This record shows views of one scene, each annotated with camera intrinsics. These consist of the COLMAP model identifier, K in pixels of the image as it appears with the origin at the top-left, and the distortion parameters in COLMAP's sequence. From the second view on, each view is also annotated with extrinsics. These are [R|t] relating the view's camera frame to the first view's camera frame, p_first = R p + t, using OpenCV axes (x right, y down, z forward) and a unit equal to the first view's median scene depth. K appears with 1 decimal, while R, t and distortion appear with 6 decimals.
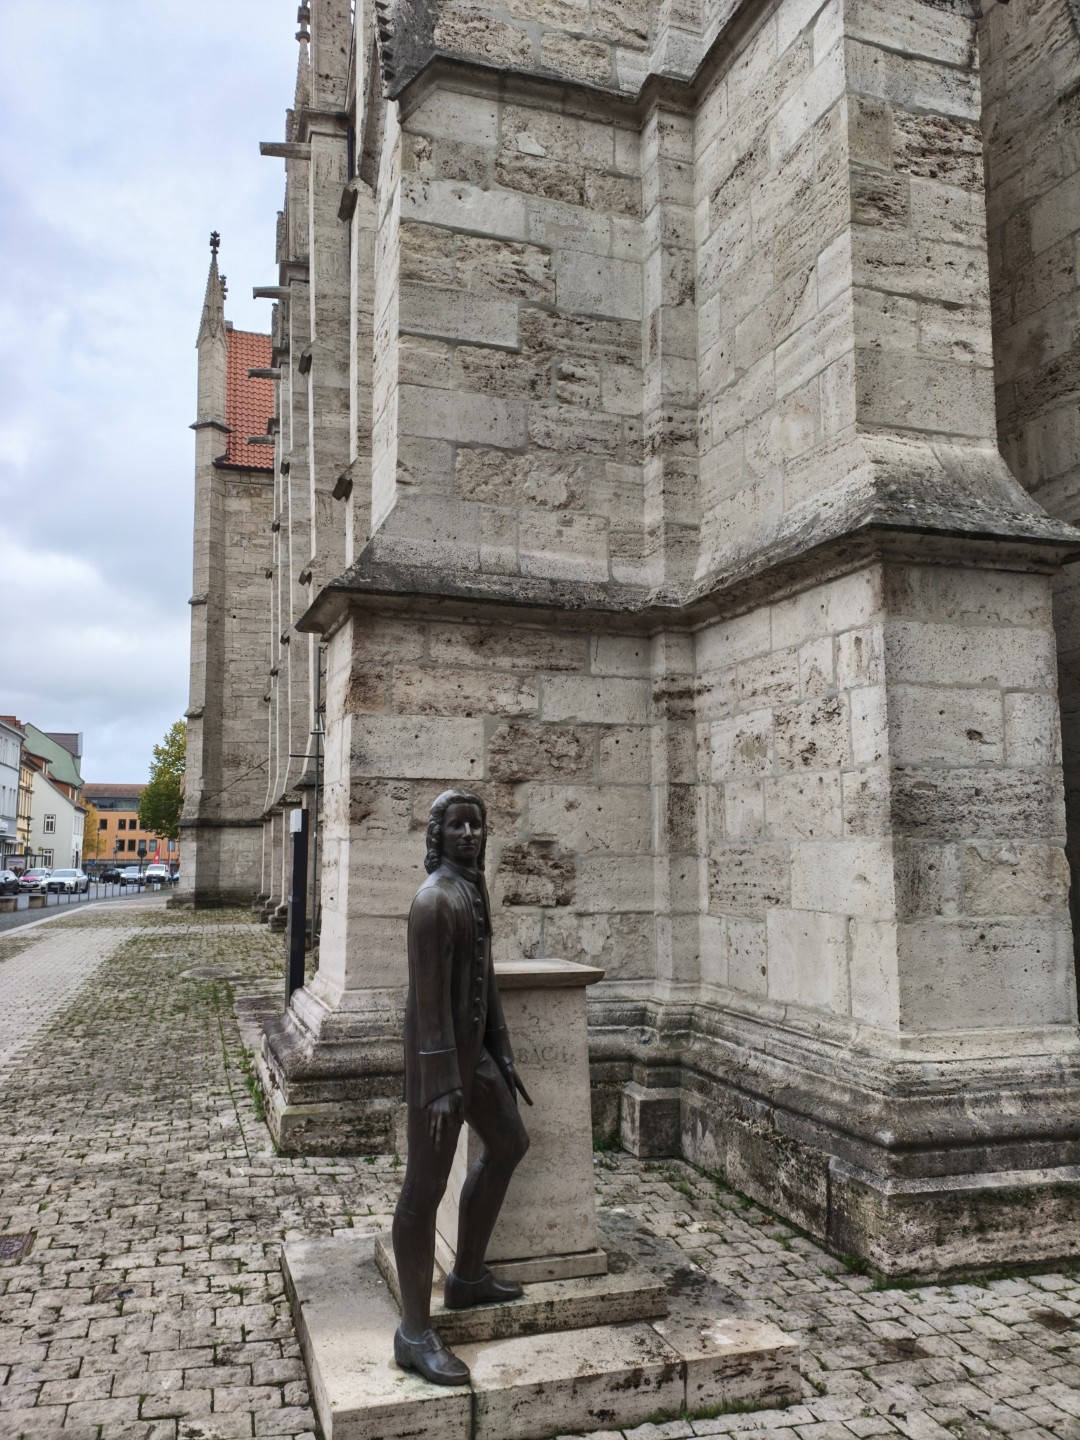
lens RADIAL K [[1090.6, 0, 542.5], [0, 1090.6, 717.8], [0, 0, 1]] dist [0.018625, -0.002115]
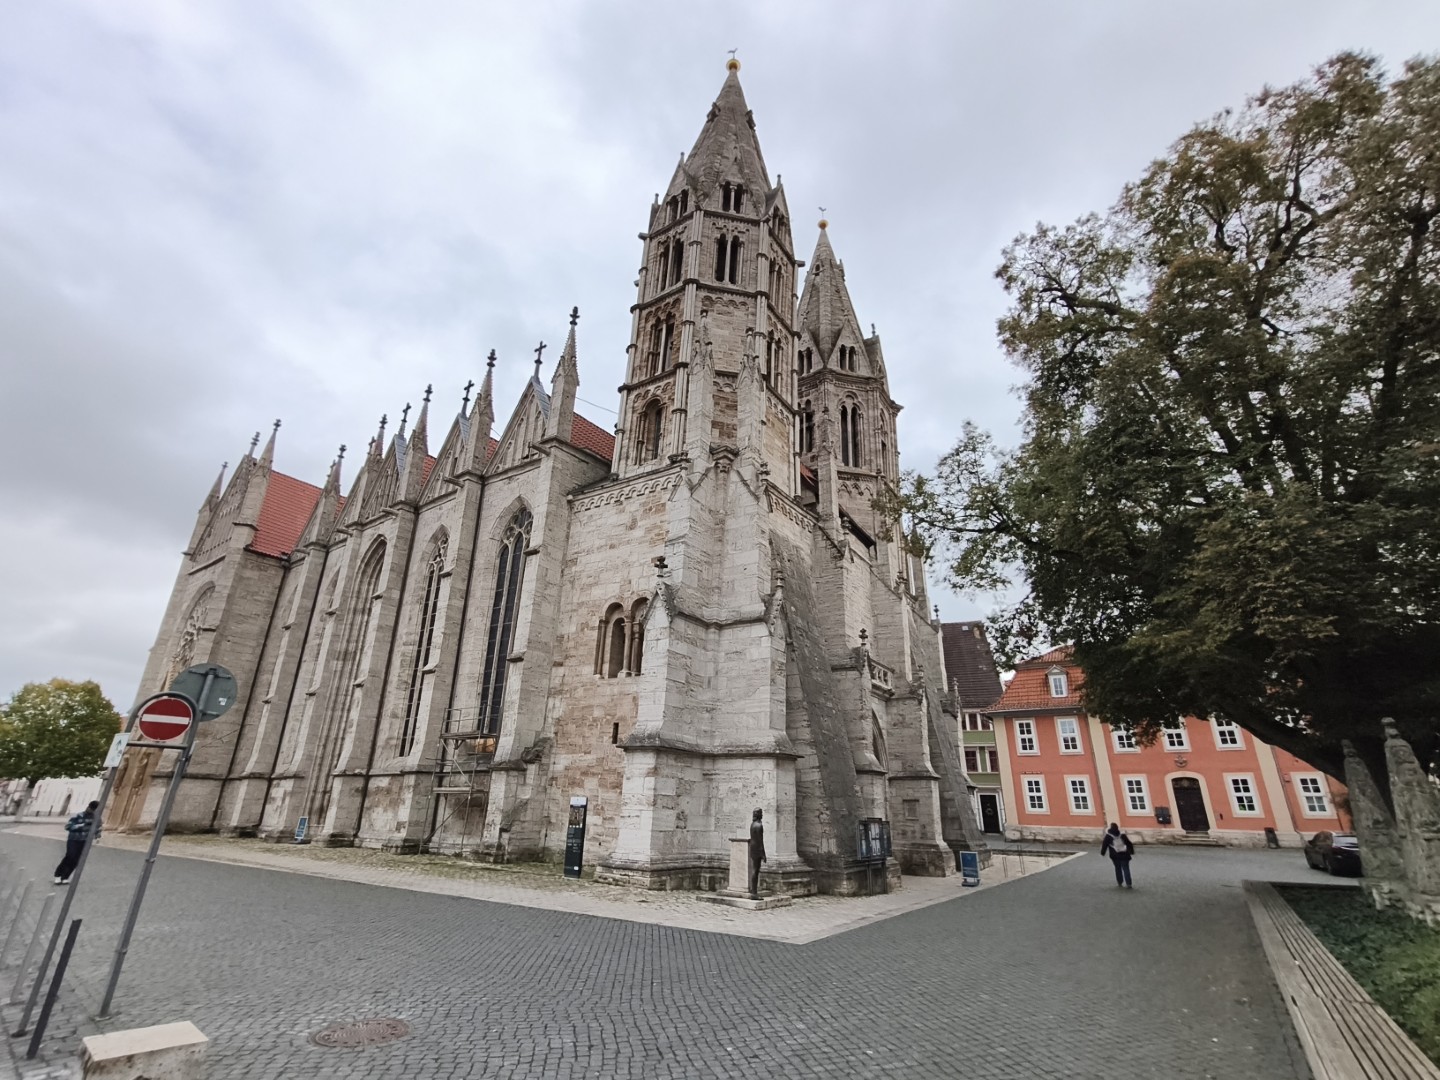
lens RADIAL K [[670.5, 0, 722.0], [0, 670.5, 547.4], [0, 0, 1]] dist [-0.013251, 0.000048]
pose [[0.794394, 0.244341, 0.556090, -1.523555], [-0.102089, 0.956207, -0.274310, -0.160123], [-0.598763, 0.161140, 0.784549, -1.206591]]
